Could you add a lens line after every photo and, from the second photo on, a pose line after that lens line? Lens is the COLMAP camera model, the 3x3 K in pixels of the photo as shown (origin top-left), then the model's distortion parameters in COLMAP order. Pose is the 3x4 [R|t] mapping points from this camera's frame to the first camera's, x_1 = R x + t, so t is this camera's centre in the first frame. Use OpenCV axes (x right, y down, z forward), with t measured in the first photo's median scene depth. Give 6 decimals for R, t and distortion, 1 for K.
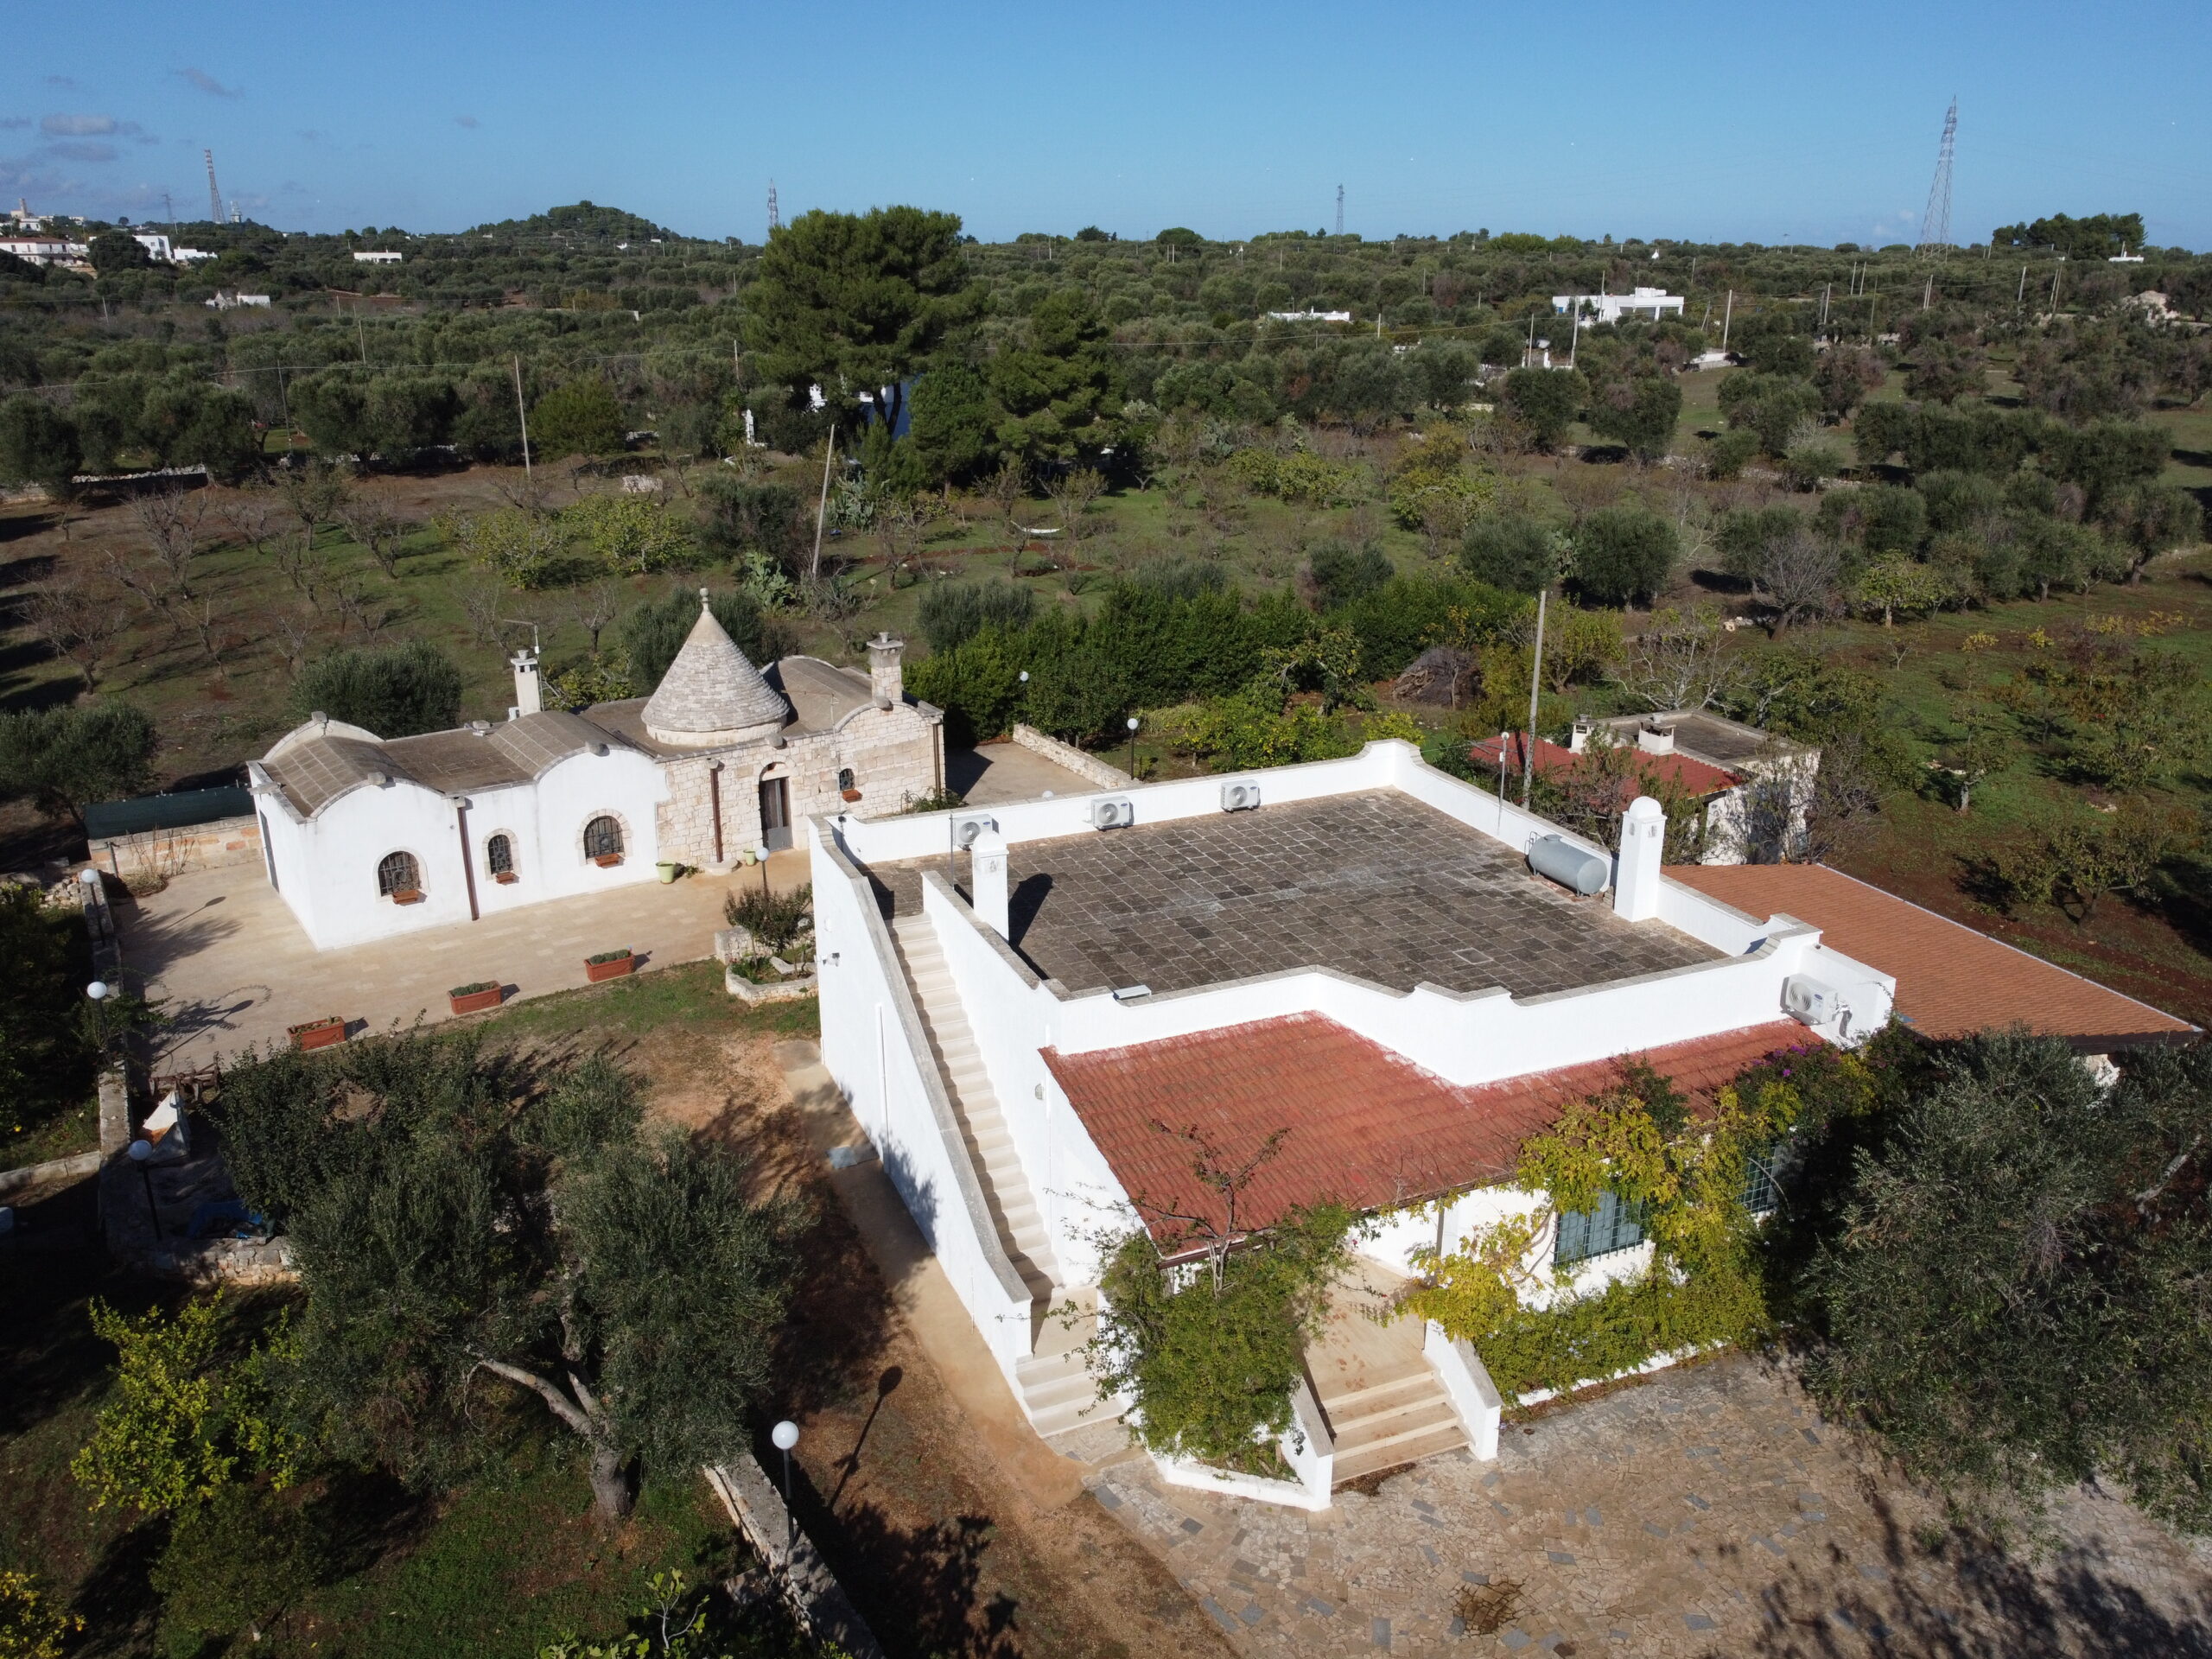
lens RADIAL K [[1665.1, 0, 1098.5], [0, 1665.1, 835.0], [0, 0, 1]] dist [0.003698, -0.004485]
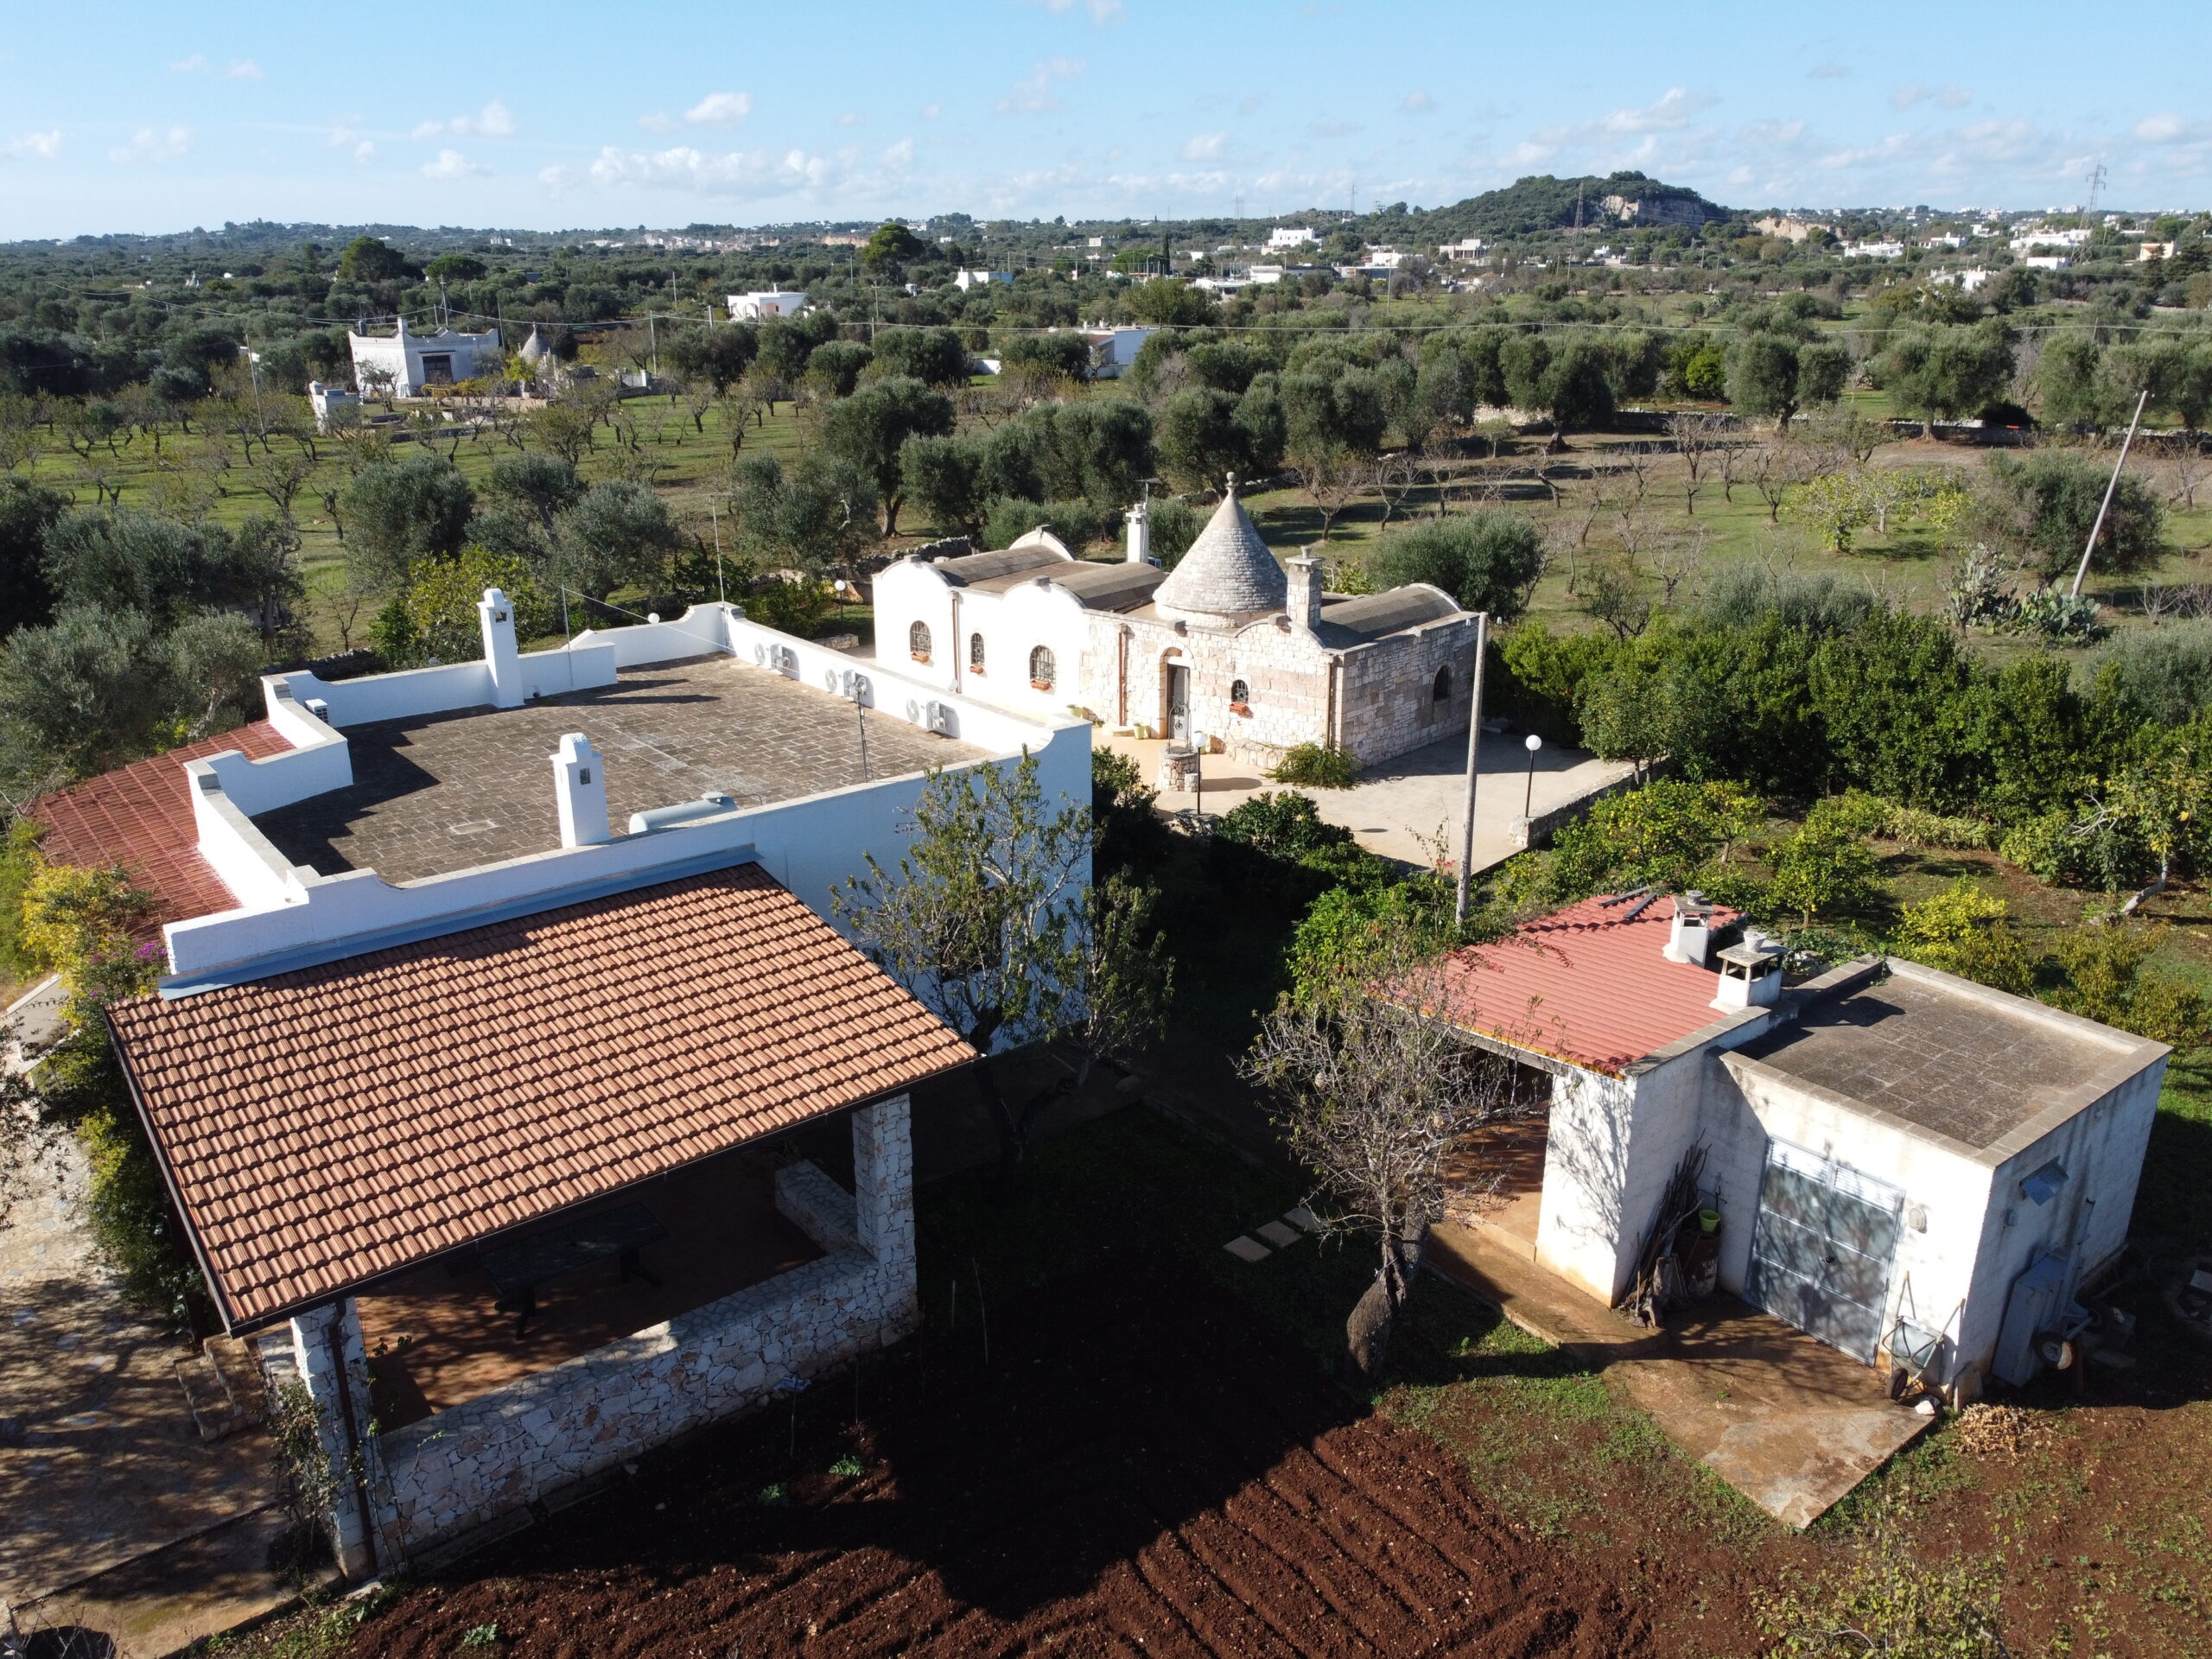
lens RADIAL K [[1659.2, 0, 1098.0], [0, 1659.2, 841.0], [0, 0, 1]] dist [0.009744, -0.008828]
pose [[0.265152, 0.318825, -0.909970, 0.745241], [-0.314226, 0.920801, 0.231058, -0.154537], [0.911568, 0.224671, 0.344335, 0.654374]]
